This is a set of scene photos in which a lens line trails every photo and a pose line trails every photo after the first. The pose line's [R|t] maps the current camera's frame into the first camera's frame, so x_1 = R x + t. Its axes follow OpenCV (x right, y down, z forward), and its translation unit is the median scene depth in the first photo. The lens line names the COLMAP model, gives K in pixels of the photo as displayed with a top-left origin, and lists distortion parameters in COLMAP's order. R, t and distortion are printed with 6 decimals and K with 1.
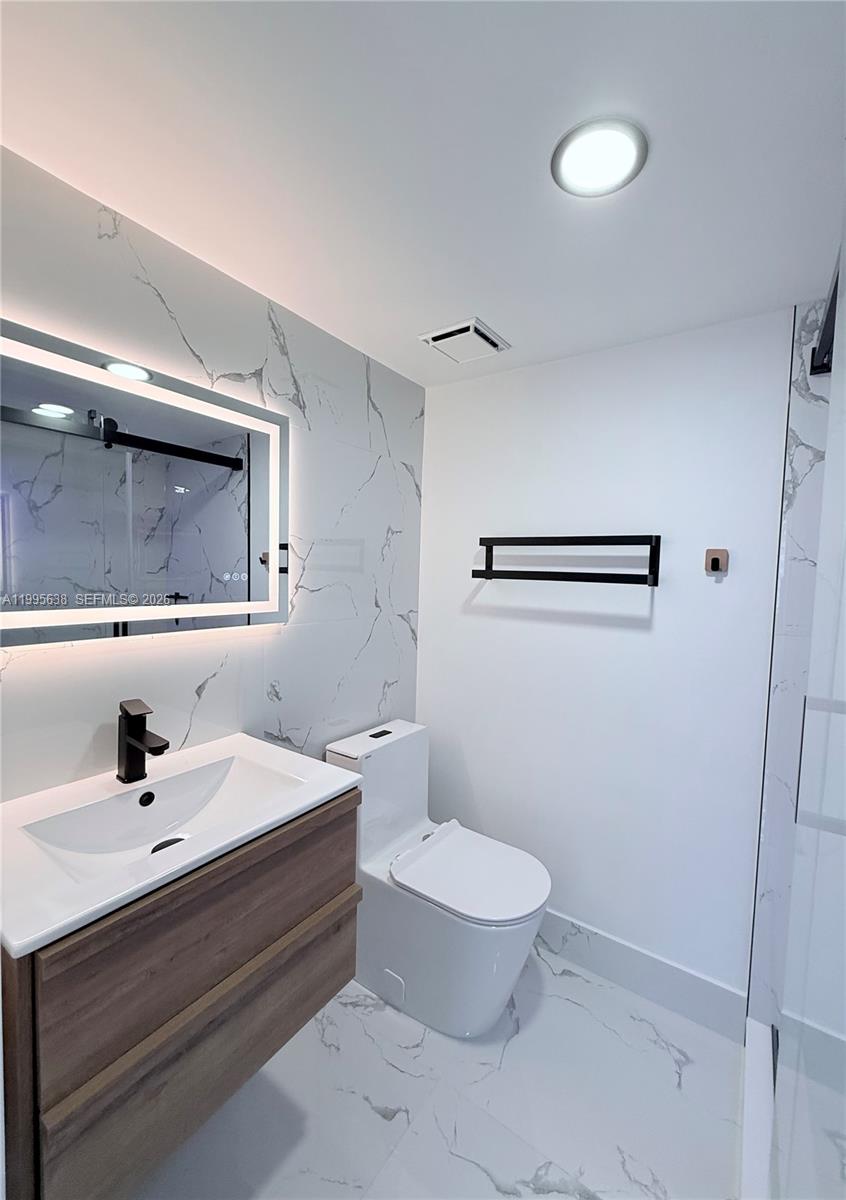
lens RADIAL K [[528.3, 0, 425.1], [0, 528.3, 601.9], [0, 0, 1]] dist [-0.007943, 0.000095]
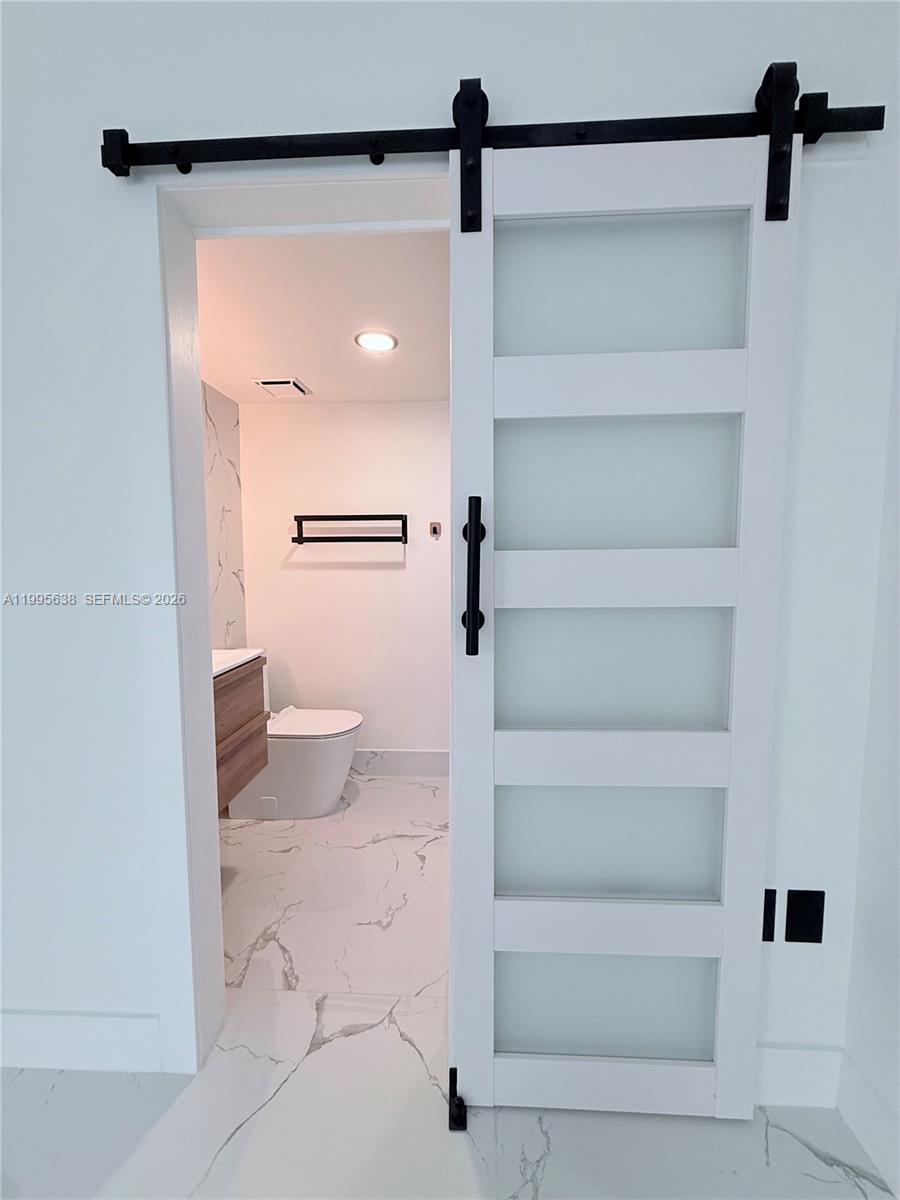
lens RADIAL K [[484.0, 0, 453.1], [0, 484.0, 598.5], [0, 0, 1]] dist [-0.000990, 0.000660]
pose [[0.862239, -0.077343, 0.500562, -0.223781], [0.055861, 0.996765, 0.057789, 0.060972], [-0.503413, -0.021866, 0.863769, -0.428707]]
